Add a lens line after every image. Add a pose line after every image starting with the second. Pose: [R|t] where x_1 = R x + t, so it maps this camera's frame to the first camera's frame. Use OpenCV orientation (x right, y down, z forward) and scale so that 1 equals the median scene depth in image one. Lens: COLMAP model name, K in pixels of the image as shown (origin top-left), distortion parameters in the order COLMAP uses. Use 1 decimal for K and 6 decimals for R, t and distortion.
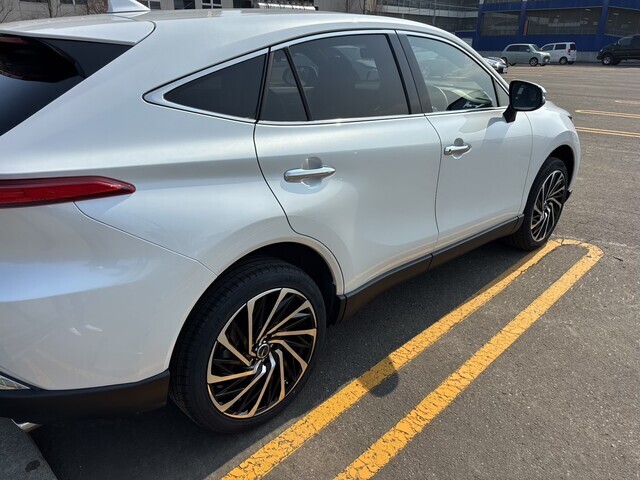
lens RADIAL K [[489.2, 0, 320.0], [0, 489.2, 240.0], [0, 0, 1]] dist [0.029295, -0.007622]
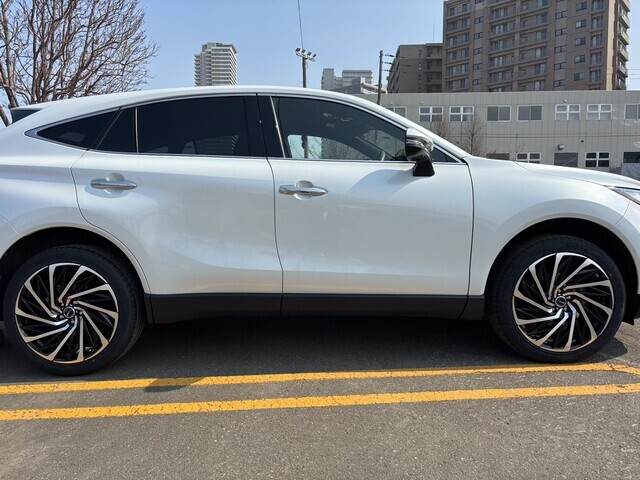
lens RADIAL K [[489.2, 0, 320.0], [0, 489.2, 240.0], [0, 0, 1]] dist [0.029295, -0.007622]
pose [[0.723458, 0.036444, -0.689406, 1.134852], [-0.240716, 0.949252, -0.202425, 0.125852], [0.647043, 0.312397, 0.695517, 0.381870]]
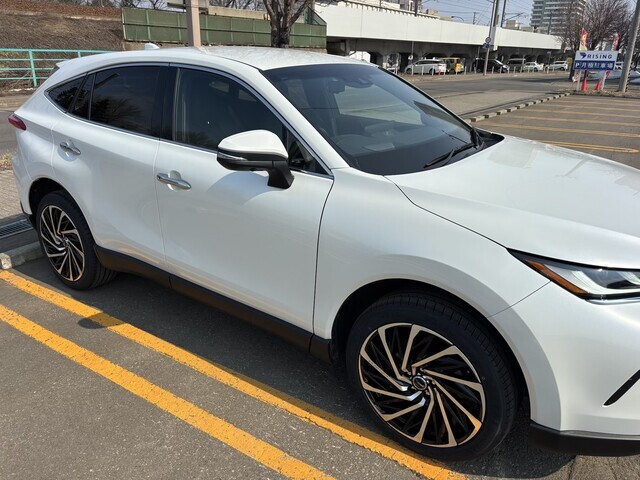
lens RADIAL K [[489.2, 0, 320.0], [0, 489.2, 240.0], [0, 0, 1]] dist [0.029295, -0.007622]
pose [[0.179093, 0.342609, -0.922250, 1.432045], [-0.380097, 0.888716, 0.256340, -0.497134], [0.907443, 0.304636, 0.289387, 1.134535]]
